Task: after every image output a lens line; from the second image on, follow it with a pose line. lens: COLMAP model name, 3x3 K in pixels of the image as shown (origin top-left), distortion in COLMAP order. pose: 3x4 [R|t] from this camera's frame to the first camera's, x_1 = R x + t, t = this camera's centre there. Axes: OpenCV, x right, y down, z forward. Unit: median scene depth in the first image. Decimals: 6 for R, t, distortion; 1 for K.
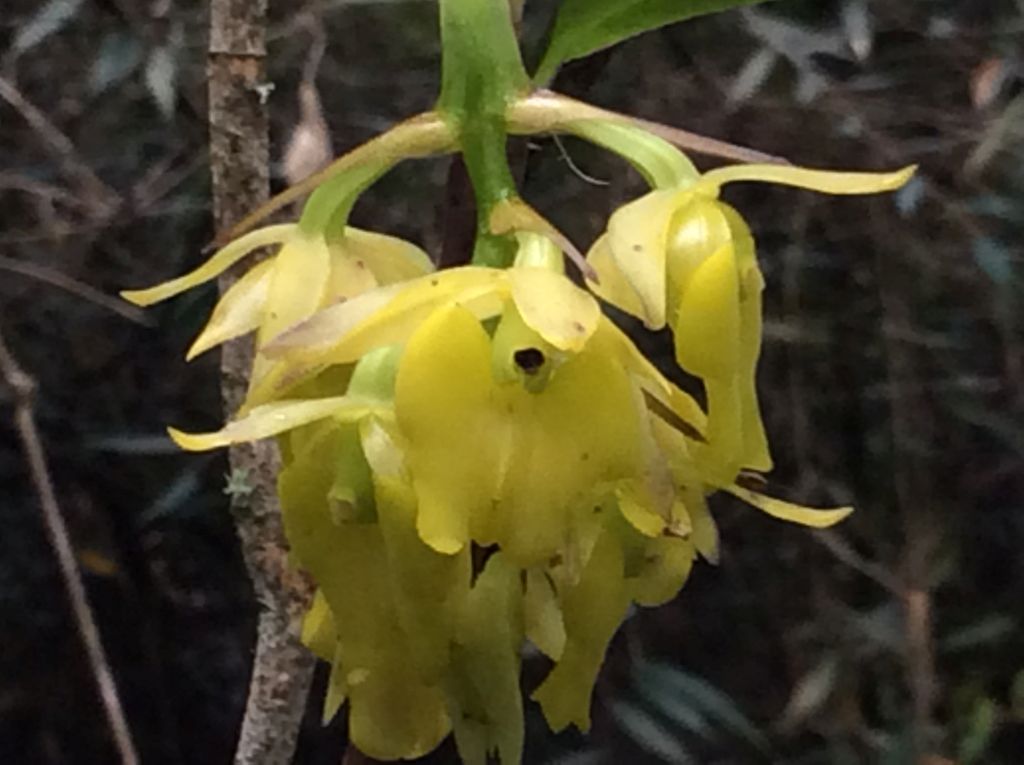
lens RADIAL K [[4696.8, 0, 511.9], [0, 4696.8, 382.7], [0, 0, 1]] dist [0.190993, 0.000000]
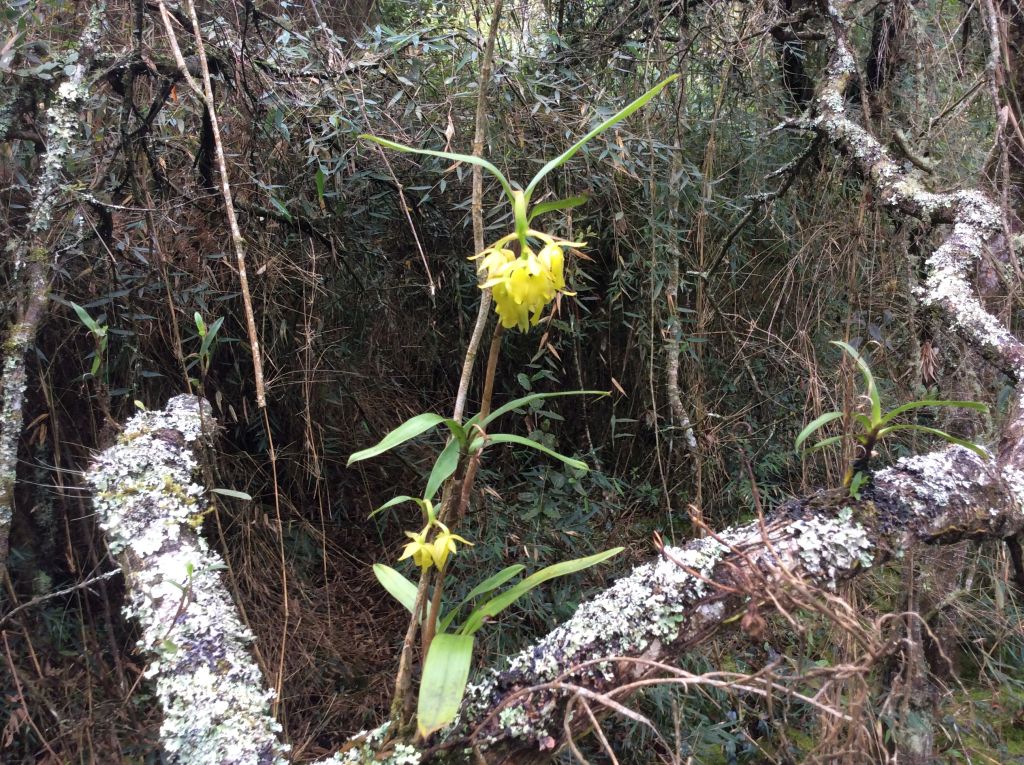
lens RADIAL K [[953.0, 0, 512.3], [0, 953.0, 382.1], [0, 0, 1]] dist [-0.006018, 0.000000]
pose [[0.999487, -0.010596, 0.030219, -0.063099], [0.003176, 0.971819, 0.235709, -0.170053], [-0.031865, -0.235492, 0.971354, -0.357446]]
